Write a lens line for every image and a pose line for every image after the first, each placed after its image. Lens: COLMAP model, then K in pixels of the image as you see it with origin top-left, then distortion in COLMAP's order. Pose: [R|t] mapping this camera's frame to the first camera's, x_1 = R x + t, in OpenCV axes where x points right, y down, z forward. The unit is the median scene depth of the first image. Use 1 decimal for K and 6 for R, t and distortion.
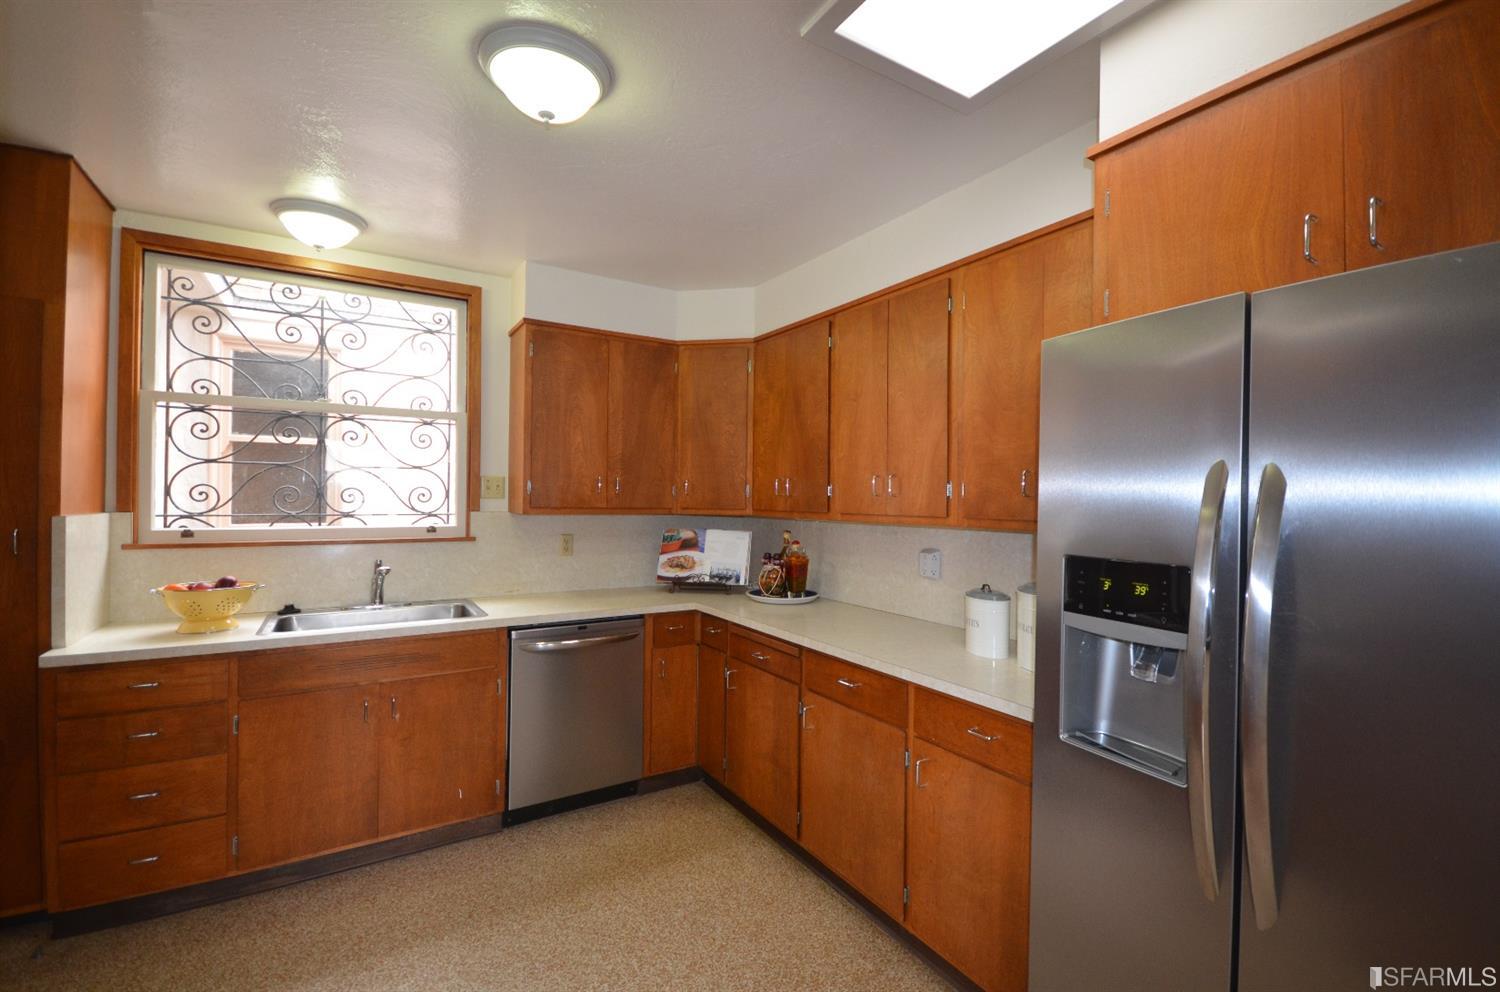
lens RADIAL K [[669.8, 0, 761.9], [0, 669.8, 494.9], [0, 0, 1]] dist [0.018998, -0.014469]
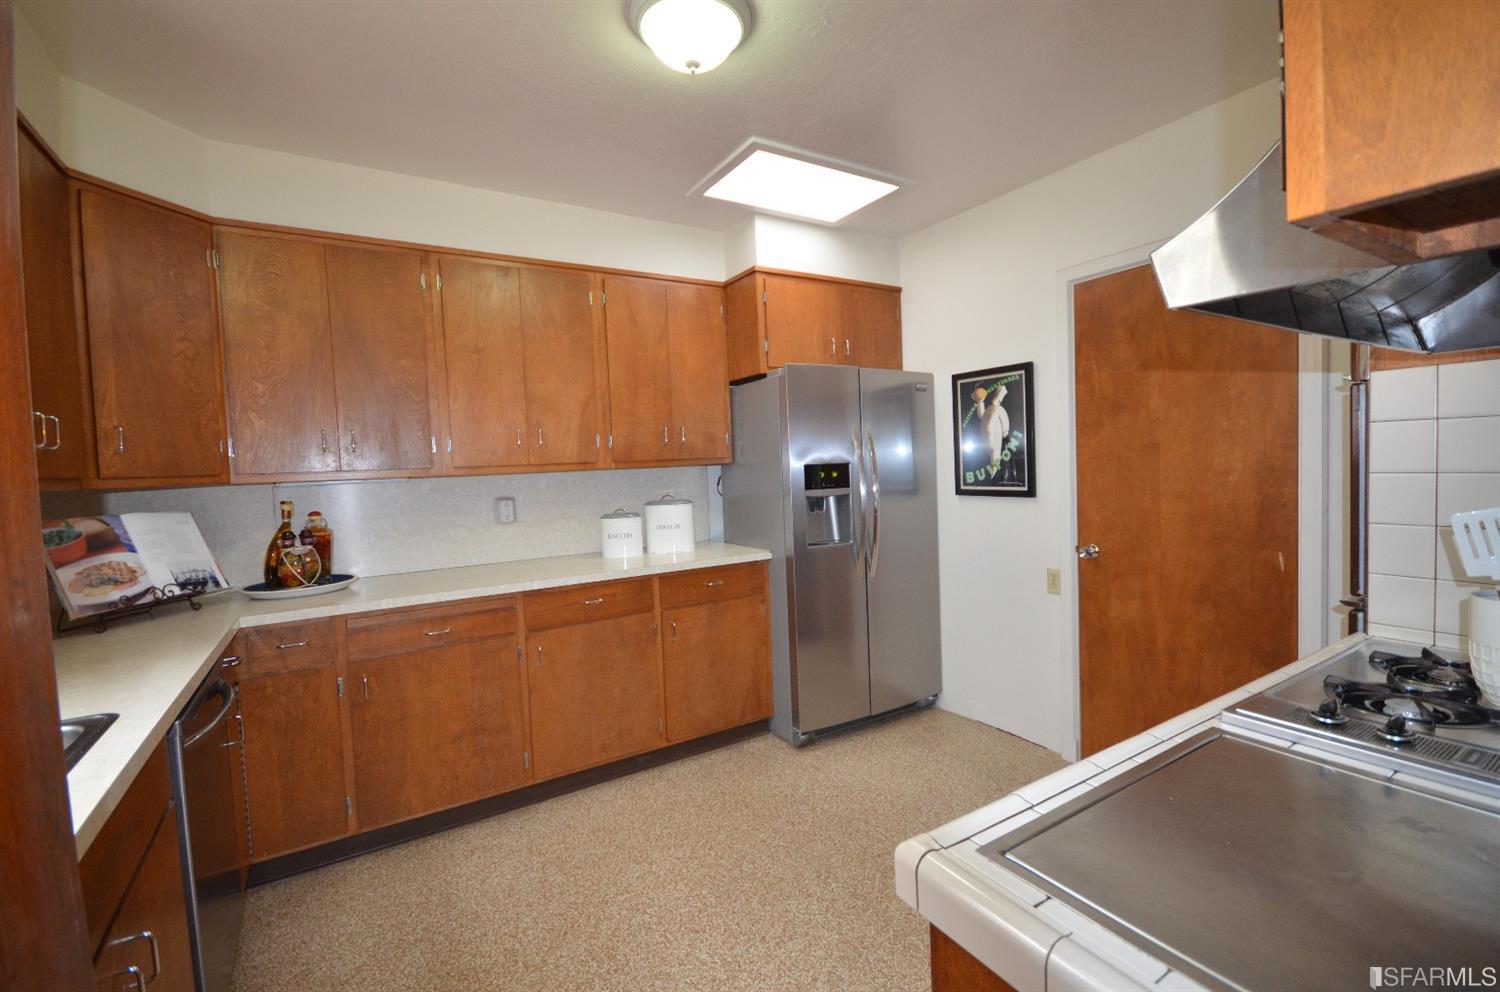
lens RADIAL K [[669.8, 0, 761.9], [0, 669.8, 494.9], [0, 0, 1]] dist [0.018998, -0.014469]
pose [[-0.014901, -0.058703, 0.998164, -0.940405], [0.036294, 0.997585, 0.059211, 0.028166], [-0.999230, 0.037110, -0.012734, 0.631178]]
